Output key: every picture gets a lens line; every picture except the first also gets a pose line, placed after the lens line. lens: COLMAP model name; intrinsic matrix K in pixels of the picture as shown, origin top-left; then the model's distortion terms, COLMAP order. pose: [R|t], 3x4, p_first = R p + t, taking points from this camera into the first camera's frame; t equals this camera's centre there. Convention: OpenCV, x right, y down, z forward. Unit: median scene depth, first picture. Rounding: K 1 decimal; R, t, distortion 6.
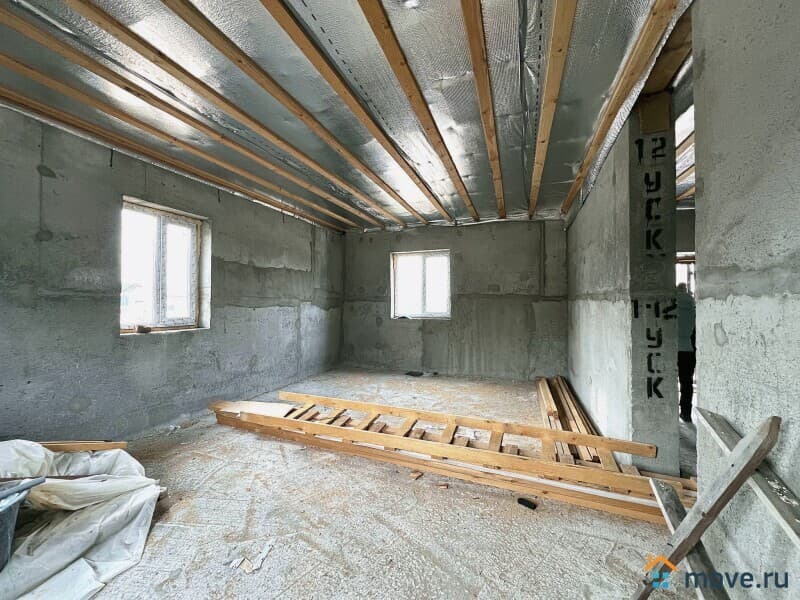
lens RADIAL K [[319.0, 0, 397.9], [0, 319.0, 299.2], [0, 0, 1]] dist [0.001163, 0.000551]
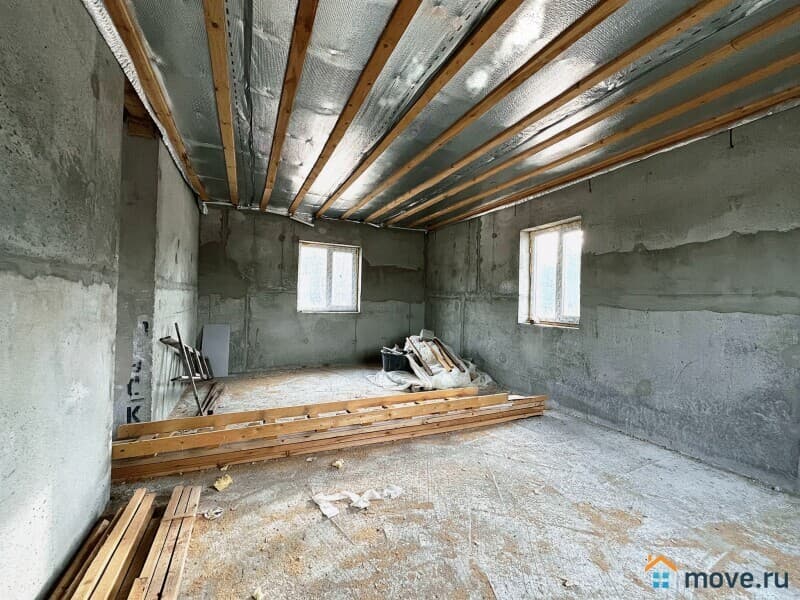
lens RADIAL K [[319.0, 0, 400.2], [0, 319.0, 301.0], [0, 0, 1]] dist [0.001163, 0.000551]
pose [[-0.691251, -0.017143, -0.722411, 0.394632], [-0.017036, 0.999827, -0.007425, 0.019008], [0.722414, 0.007175, -0.691424, 1.038293]]
